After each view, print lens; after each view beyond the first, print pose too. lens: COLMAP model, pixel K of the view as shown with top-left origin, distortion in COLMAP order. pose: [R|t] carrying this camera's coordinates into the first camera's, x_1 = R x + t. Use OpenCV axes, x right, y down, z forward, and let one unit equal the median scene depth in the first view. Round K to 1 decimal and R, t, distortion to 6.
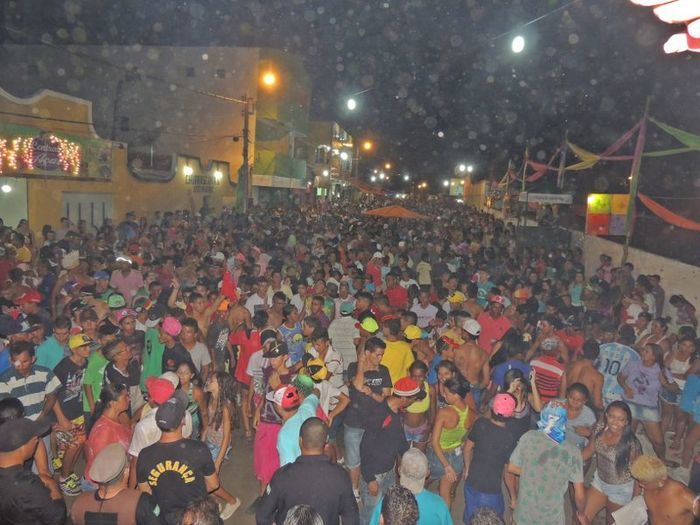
lens RADIAL K [[503.5, 0, 350.0], [0, 503.5, 262.5], [0, 0, 1]] dist [0.001607, -0.005760]
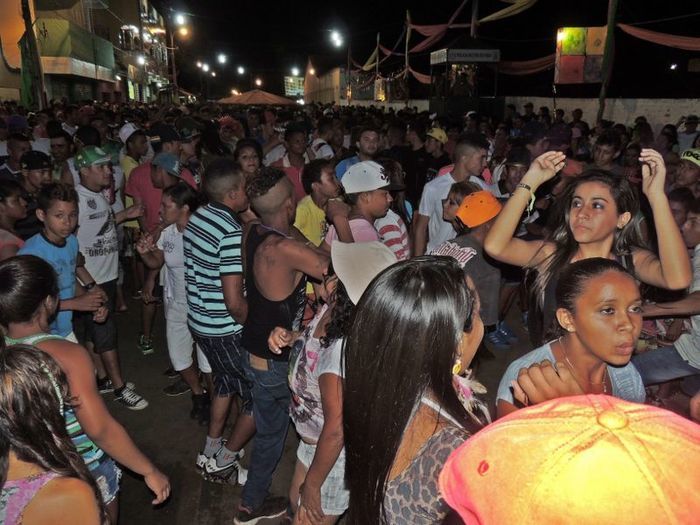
lens RADIAL K [[567.3, 0, 350.0], [0, 567.3, 262.5], [0, 0, 1]] dist [-0.004736, -0.013822]
pose [[0.948706, -0.130951, 0.287766, -0.046293], [0.089403, 0.984157, 0.153109, 0.020976], [-0.303257, -0.119528, 0.945383, 0.101353]]
